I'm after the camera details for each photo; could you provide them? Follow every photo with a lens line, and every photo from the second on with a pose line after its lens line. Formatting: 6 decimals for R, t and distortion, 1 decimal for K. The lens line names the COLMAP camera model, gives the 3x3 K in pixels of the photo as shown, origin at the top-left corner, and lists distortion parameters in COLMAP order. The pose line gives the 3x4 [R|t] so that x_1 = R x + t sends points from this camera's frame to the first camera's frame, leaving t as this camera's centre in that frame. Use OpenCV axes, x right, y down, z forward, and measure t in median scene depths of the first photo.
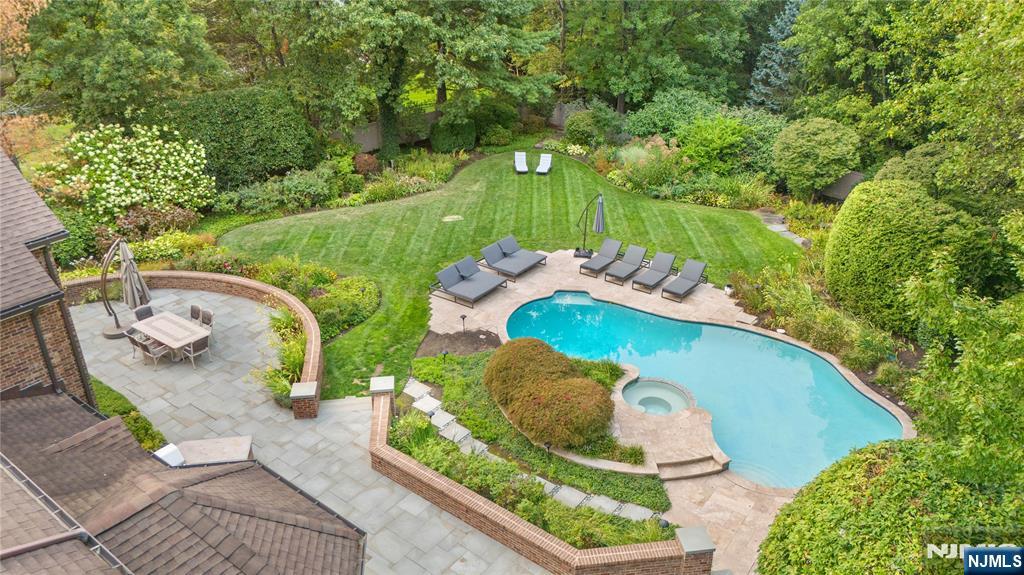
lens RADIAL K [[751.8, 0, 512.0], [0, 751.8, 287.5], [0, 0, 1]] dist [0.055162, -0.002852]
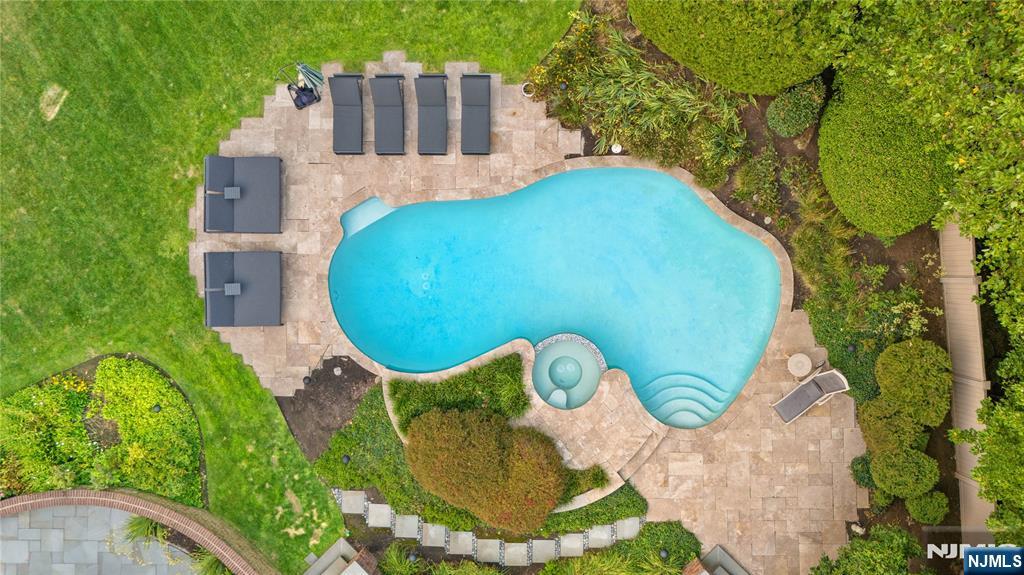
lens RADIAL K [[751.8, 0, 512.0], [0, 751.8, 287.5], [0, 0, 1]] dist [0.055162, -0.002852]
pose [[0.797314, -0.603400, -0.014108, 0.169586], [0.285878, 0.356957, 0.889300, -0.607250], [-0.531568, -0.713085, 0.457106, 0.531072]]
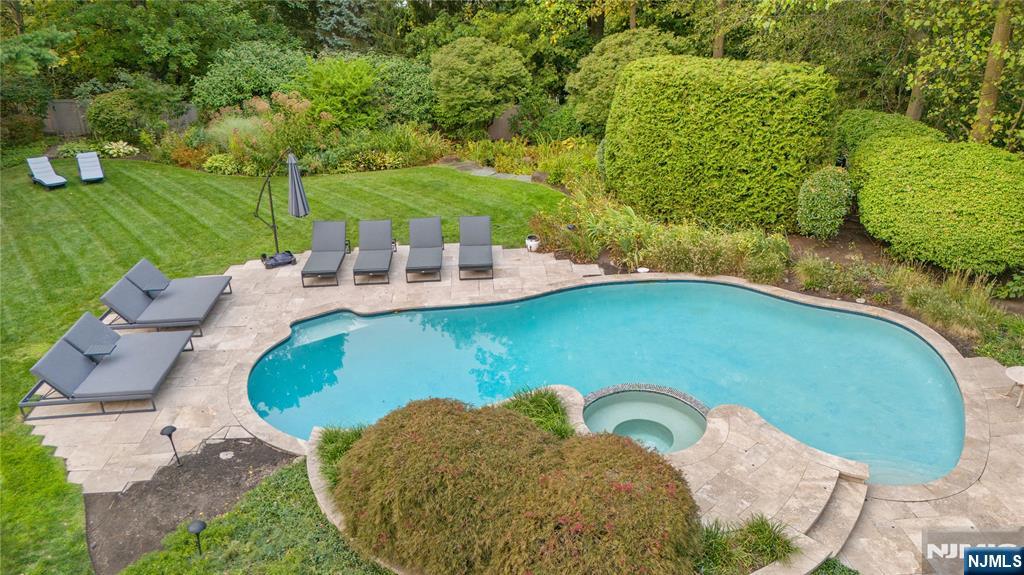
lens RADIAL K [[751.8, 0, 512.0], [0, 751.8, 287.5], [0, 0, 1]] dist [0.055162, -0.002852]
pose [[0.759421, -0.280786, 0.586890, -0.136915], [0.304842, 0.950493, 0.060287, -0.005348], [-0.574762, 0.133126, 0.807419, 0.474243]]
